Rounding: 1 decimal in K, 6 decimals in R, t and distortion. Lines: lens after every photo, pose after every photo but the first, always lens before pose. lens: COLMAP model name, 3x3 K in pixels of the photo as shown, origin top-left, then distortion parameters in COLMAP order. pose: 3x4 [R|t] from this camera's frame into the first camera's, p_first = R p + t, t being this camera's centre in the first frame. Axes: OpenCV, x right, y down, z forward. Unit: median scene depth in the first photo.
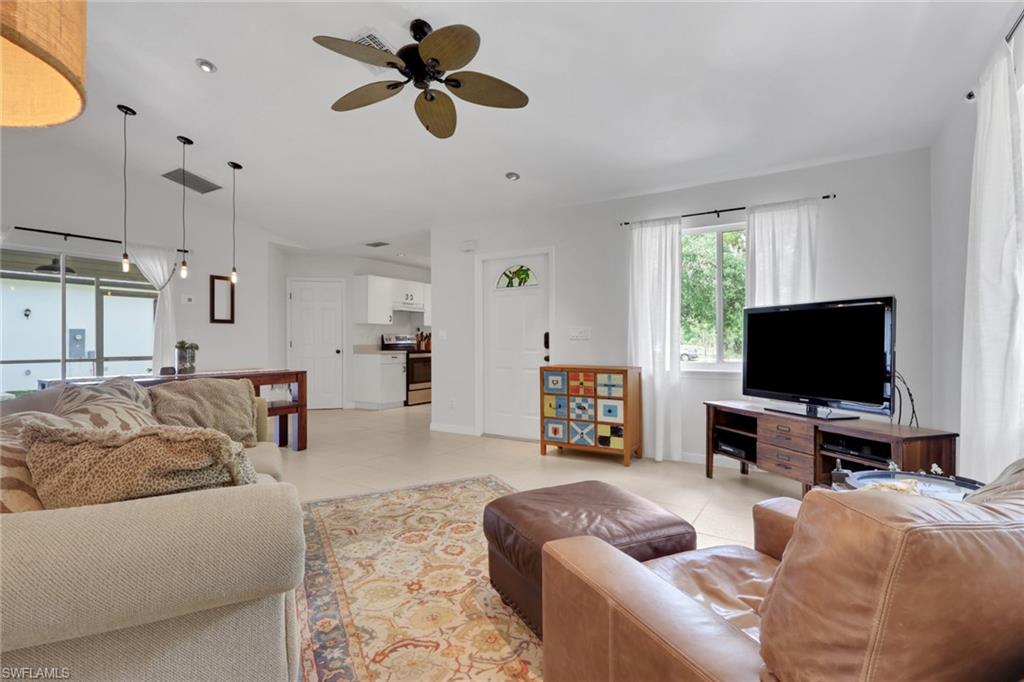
lens RADIAL K [[493.3, 0, 516.8], [0, 493.3, 338.8], [0, 0, 1]] dist [0.001962, 0.000292]
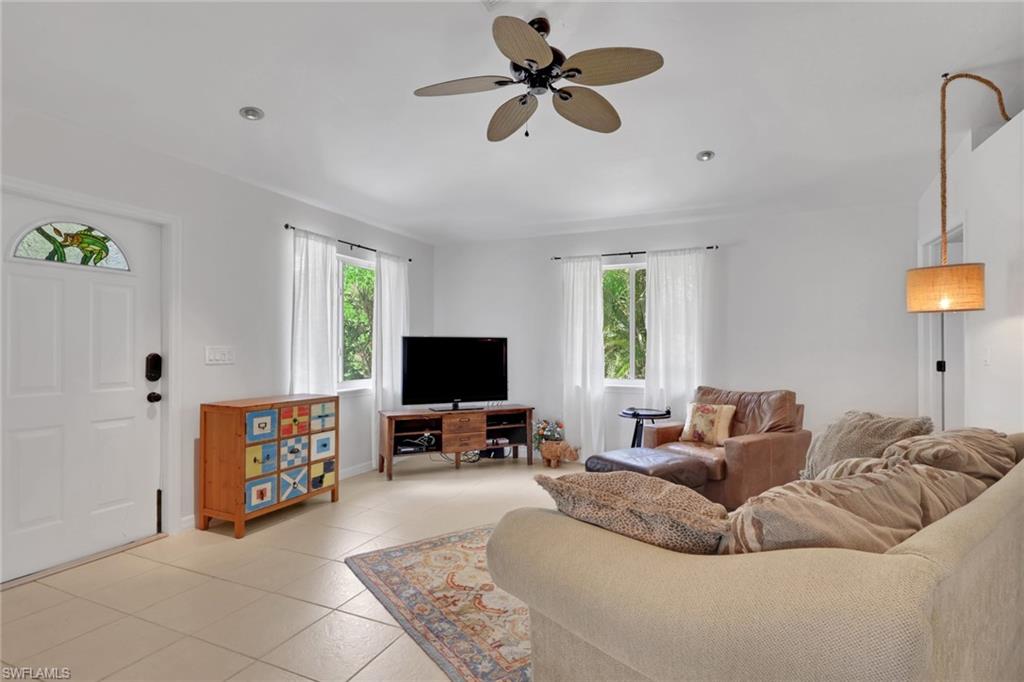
lens RADIAL K [[493.3, 0, 517.2], [0, 493.3, 348.0], [0, 0, 1]] dist [0.001962, 0.000292]
pose [[-0.141839, 0.003445, 0.989884, -0.702711], [-0.005871, 0.999973, -0.004322, -0.023800], [-0.989872, -0.006425, -0.141815, 0.759954]]
